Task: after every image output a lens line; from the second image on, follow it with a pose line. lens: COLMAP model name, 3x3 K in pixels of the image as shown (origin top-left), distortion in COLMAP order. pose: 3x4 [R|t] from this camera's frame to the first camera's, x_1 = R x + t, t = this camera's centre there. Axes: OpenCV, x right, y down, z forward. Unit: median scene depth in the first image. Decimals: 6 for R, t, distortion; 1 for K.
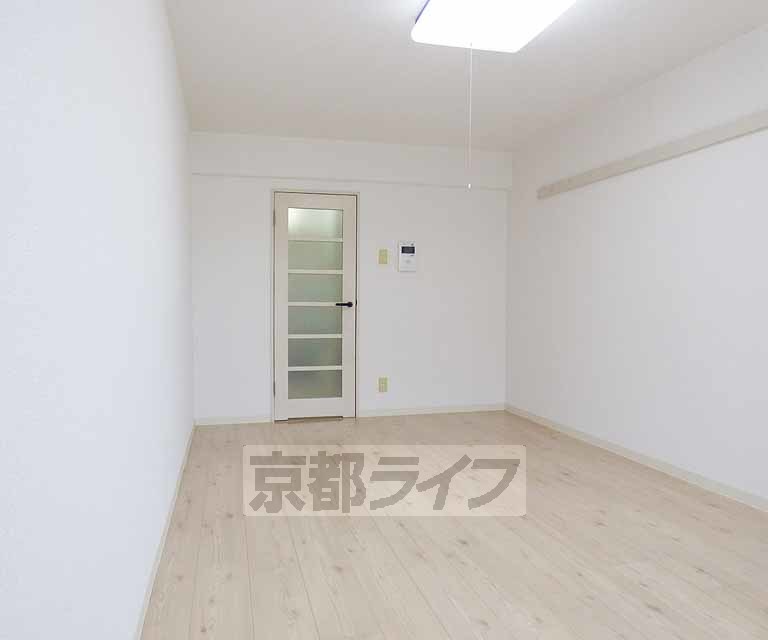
lens RADIAL K [[614.6, 0, 384.0], [0, 614.6, 320.0], [0, 0, 1]] dist [0.094471, 0.003755]
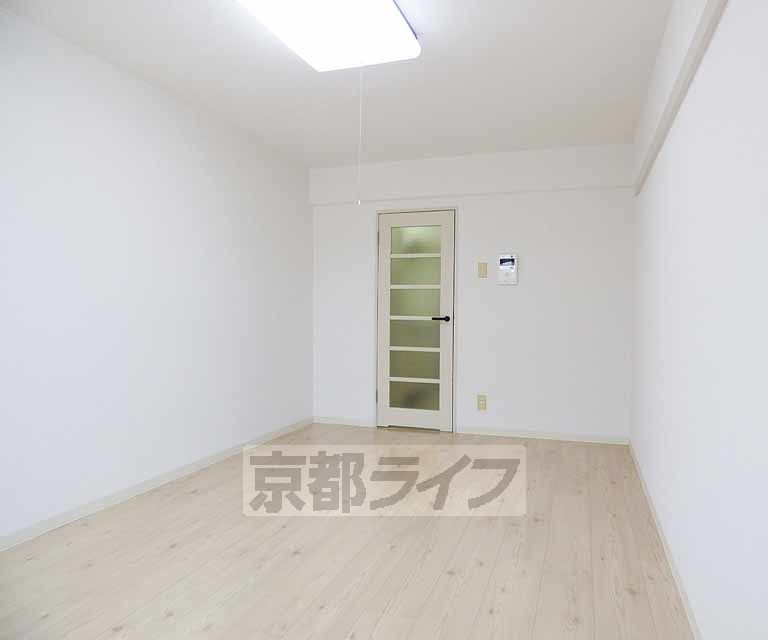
lens RADIAL K [[592.2, 0, 384.0], [0, 592.2, 320.0], [0, 0, 1]] dist [-0.078134, -0.001832]
pose [[0.835893, 0.013010, -0.548738, 0.387221], [-0.024290, 0.999616, -0.013302, -0.008035], [0.548354, 0.024448, 0.835889, 0.140048]]
